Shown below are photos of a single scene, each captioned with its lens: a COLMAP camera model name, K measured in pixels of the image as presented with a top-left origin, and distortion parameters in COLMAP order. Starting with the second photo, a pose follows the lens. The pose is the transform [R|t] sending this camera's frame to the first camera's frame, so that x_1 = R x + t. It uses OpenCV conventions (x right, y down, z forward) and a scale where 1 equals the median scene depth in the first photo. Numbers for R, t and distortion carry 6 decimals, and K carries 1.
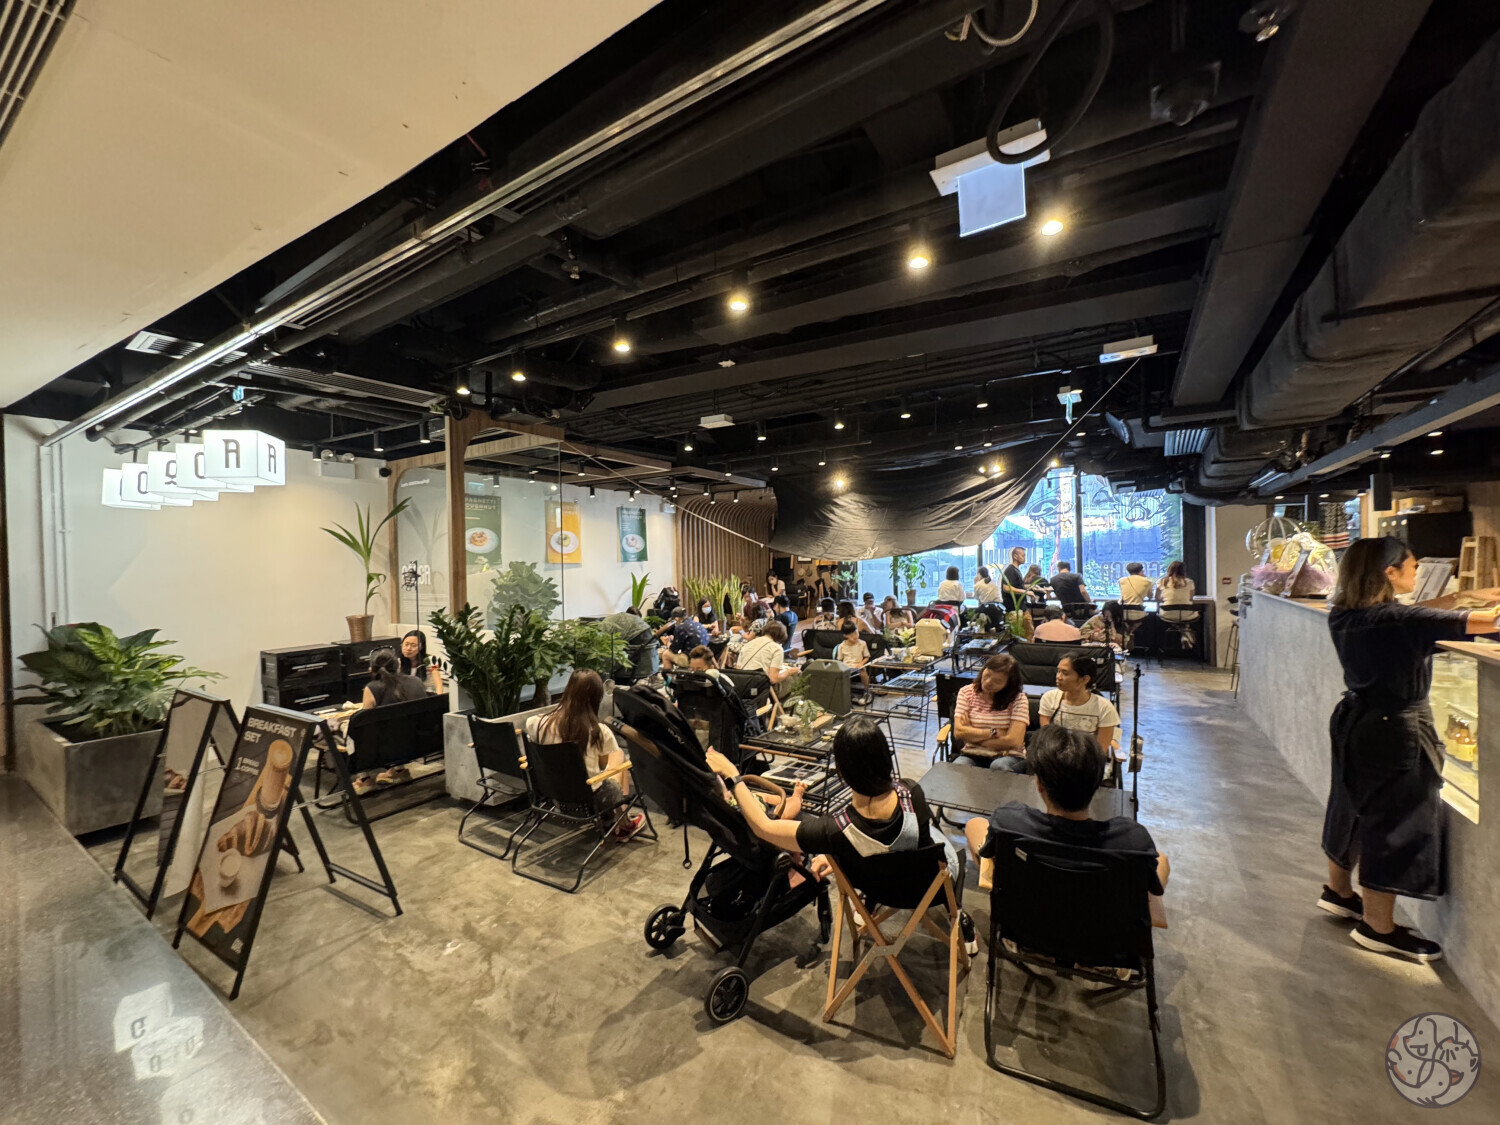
lens RADIAL K [[598.6, 0, 750.0], [0, 598.6, 562.5], [0, 0, 1]] dist [-0.002468, -0.000015]
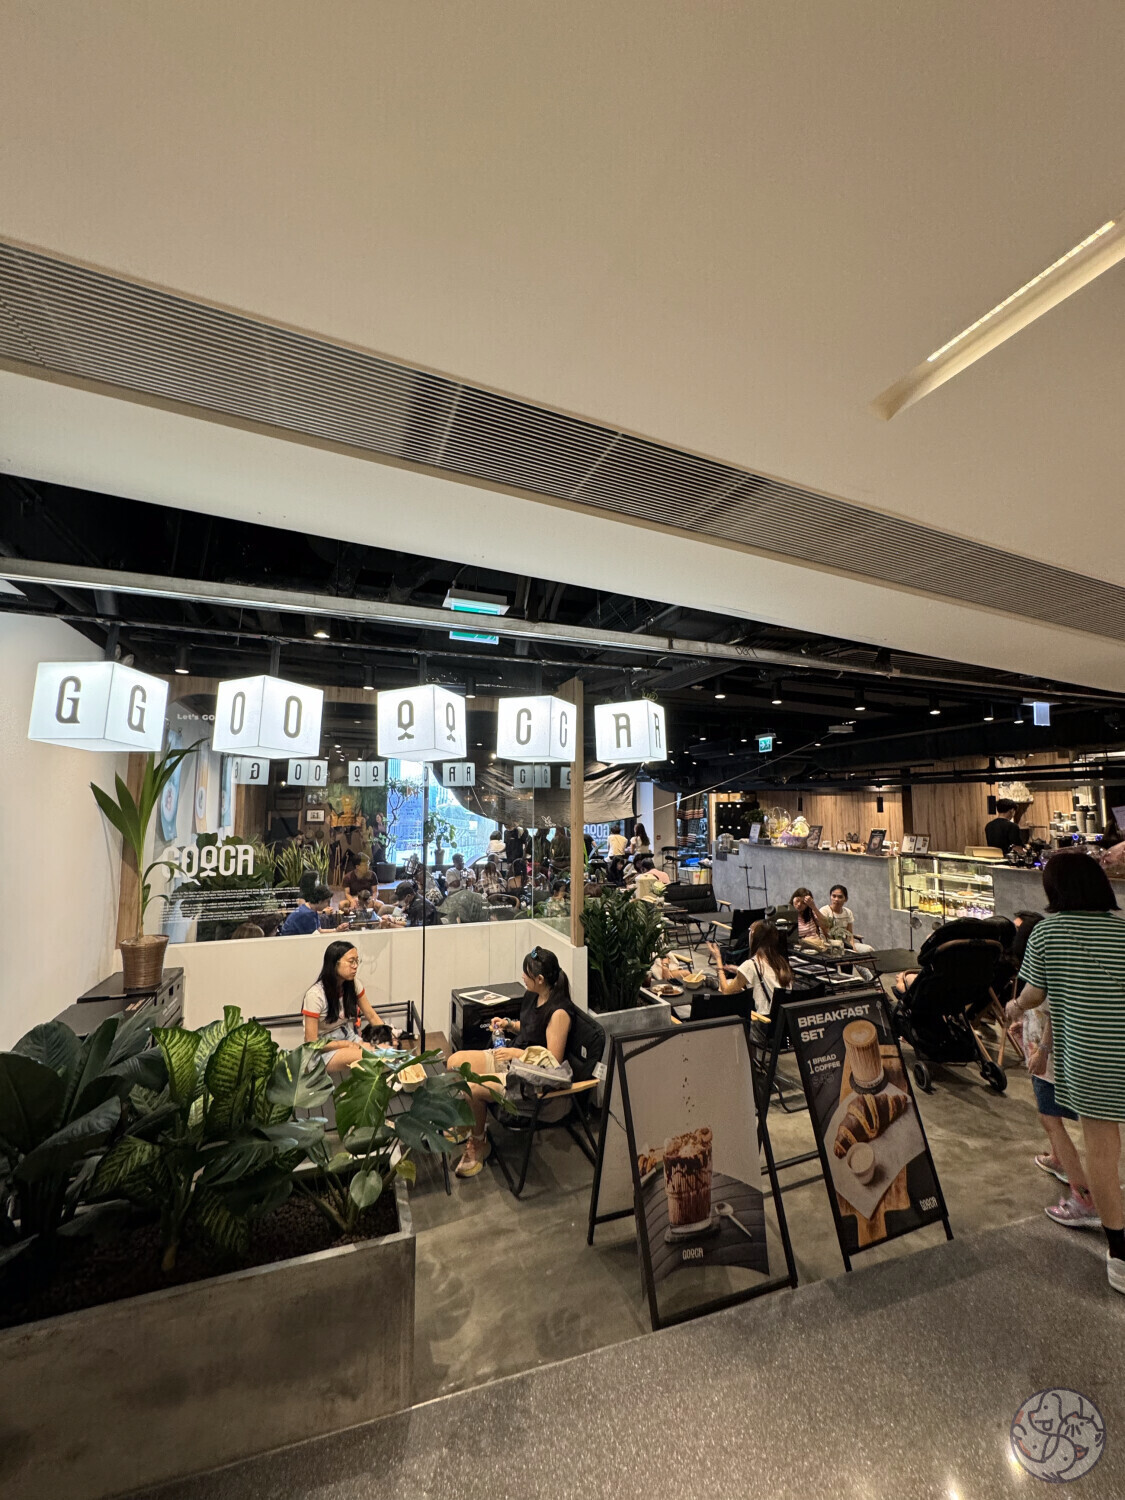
lens RADIAL K [[598.6, 0, 563.4], [0, 598.6, 746.2], [0, 0, 1]] dist [-0.002468, -0.000015]
pose [[0.600622, 0.097380, 0.793581, -1.366409], [-0.008822, 0.993302, -0.115211, -0.053398], [-0.799485, 0.062197, 0.597458, 0.491783]]
